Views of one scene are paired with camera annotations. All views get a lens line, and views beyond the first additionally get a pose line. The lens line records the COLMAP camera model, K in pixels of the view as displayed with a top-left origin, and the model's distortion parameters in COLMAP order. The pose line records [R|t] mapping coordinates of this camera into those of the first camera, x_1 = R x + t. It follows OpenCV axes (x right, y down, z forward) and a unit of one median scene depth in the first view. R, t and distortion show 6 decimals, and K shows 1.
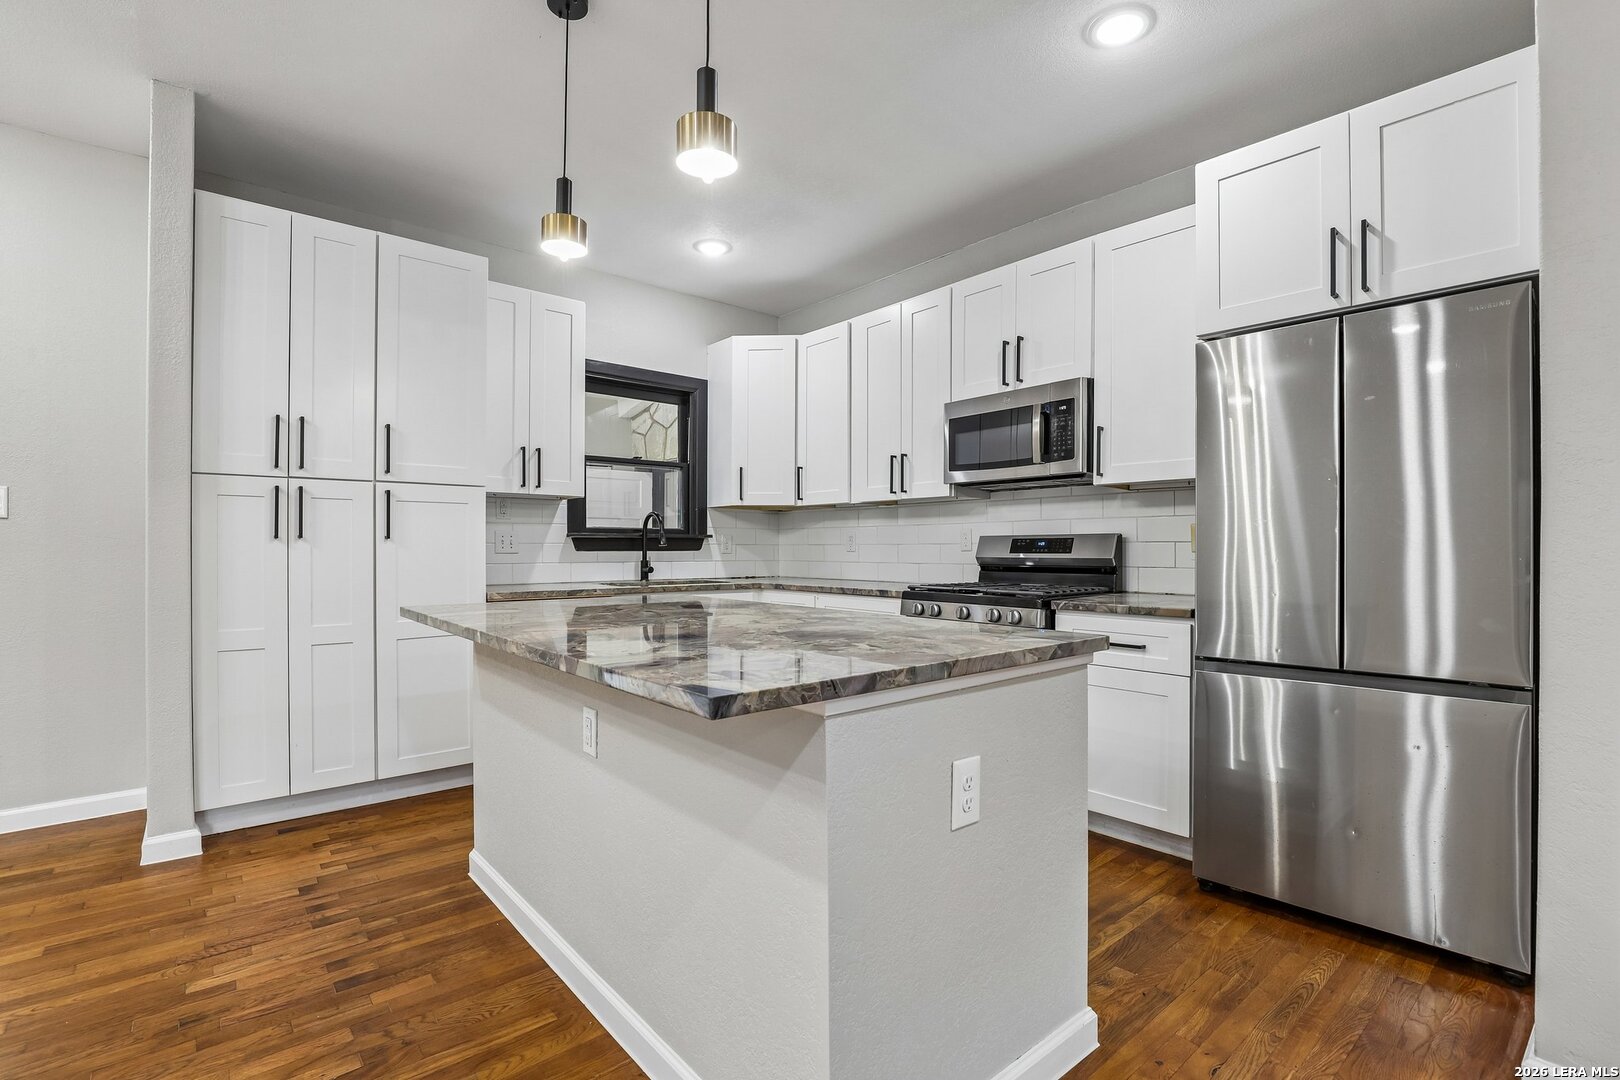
lens RADIAL K [[742.5, 0, 820.1], [0, 742.5, 551.6], [0, 0, 1]] dist [-0.035307, 0.007130]
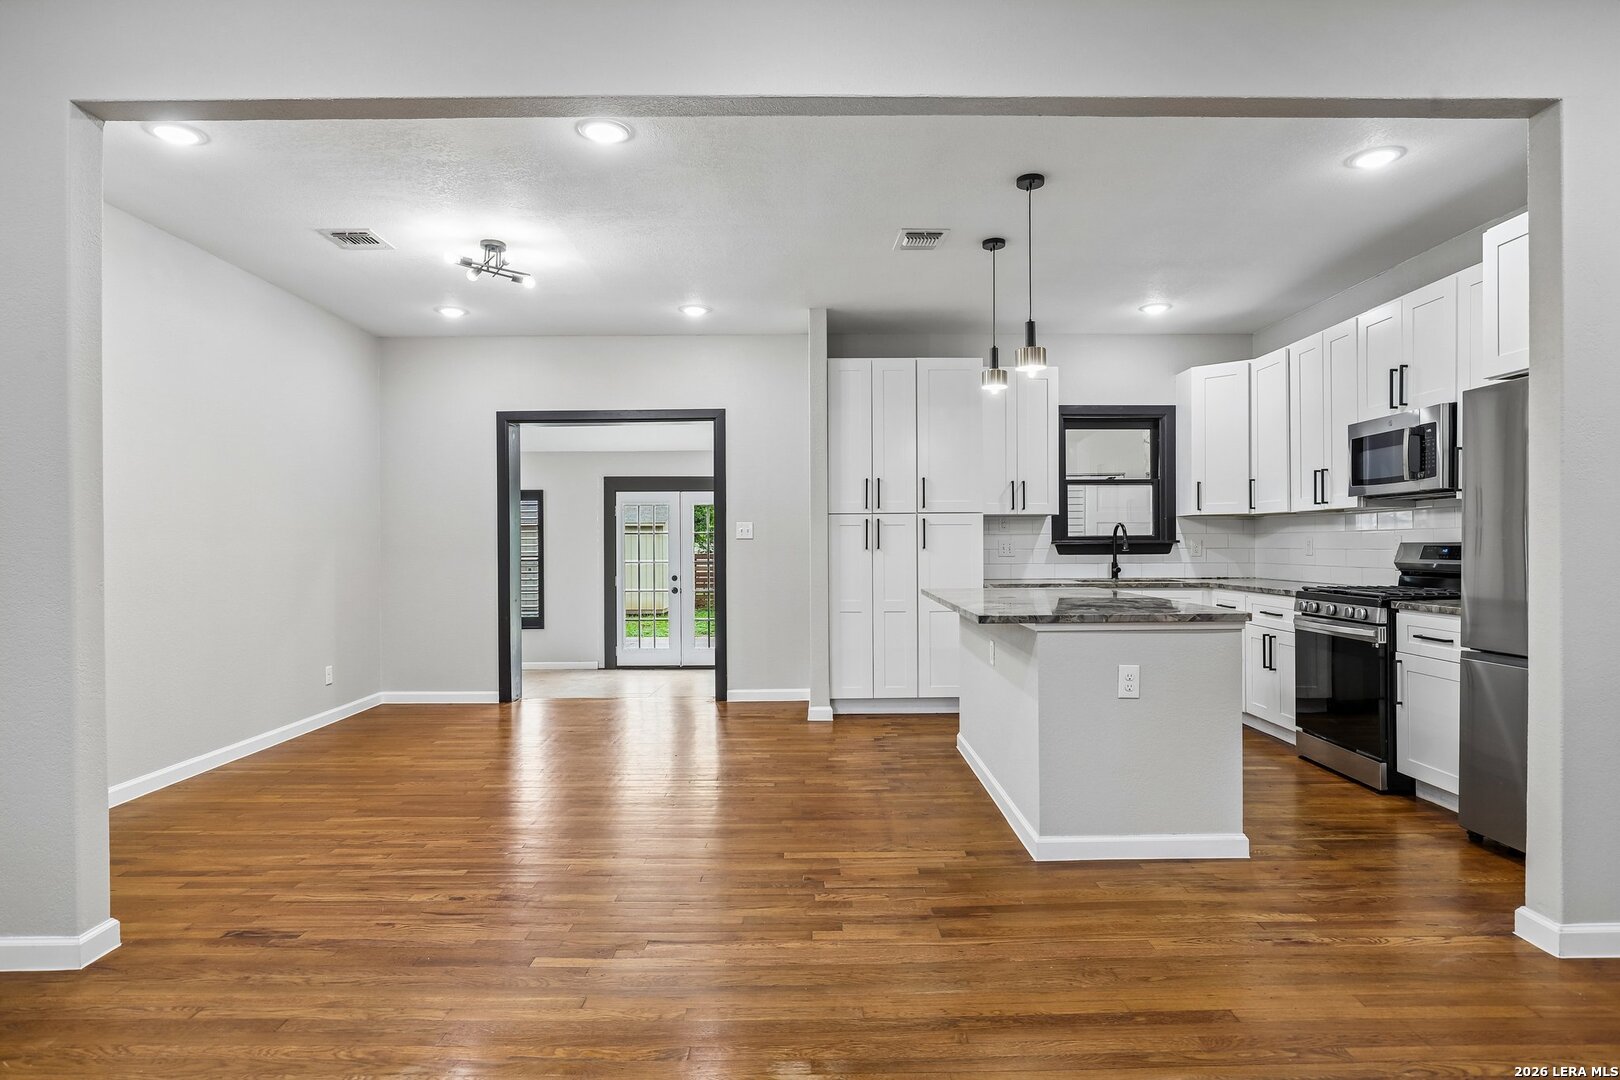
lens RADIAL K [[873.7, 0, 823.5], [0, 873.7, 543.1], [0, 0, 1]] dist [-0.016428, -0.001574]
pose [[0.759628, -0.006207, -0.650328, 0.450132], [0.003965, 0.999980, -0.004913, -0.019539], [0.650345, 0.001154, 0.759638, -0.551664]]
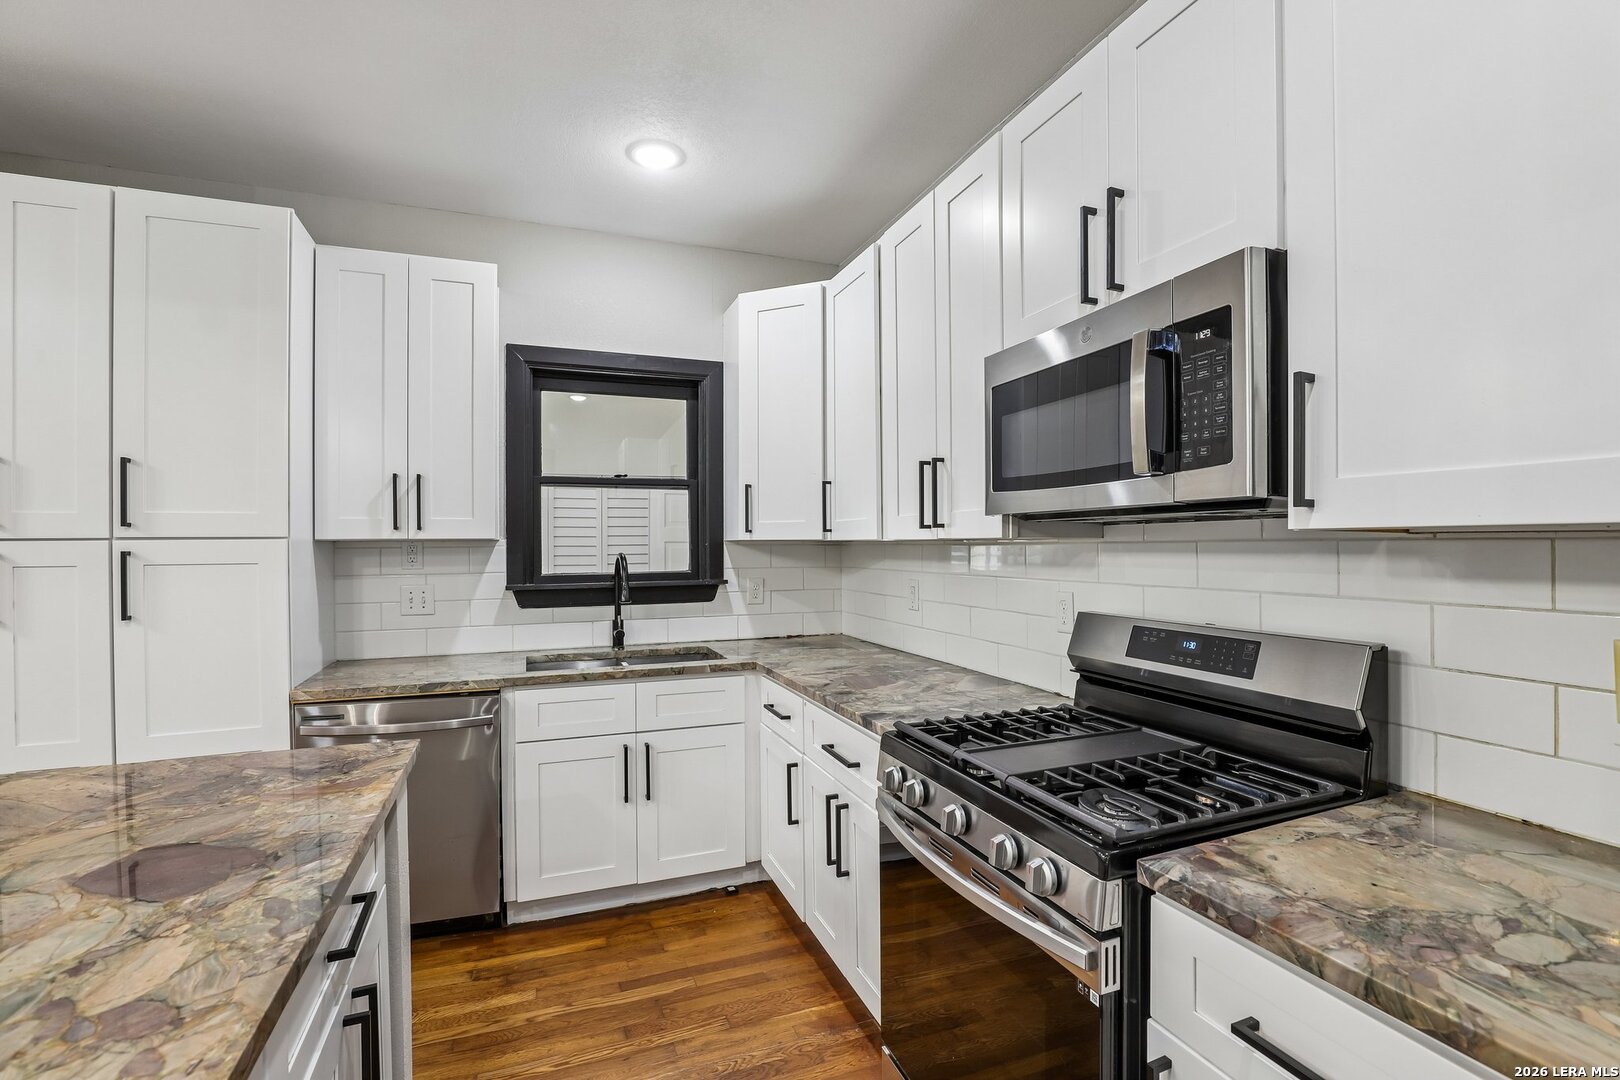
lens RADIAL K [[742.5, 0, 815.9], [0, 742.5, 544.7], [0, 0, 1]] dist [-0.035307, 0.007130]
pose [[0.943042, -0.007941, -0.332580, 0.244101], [0.006987, 0.999967, -0.004066, -0.075648], [0.332602, 0.001511, 0.943066, 0.519213]]
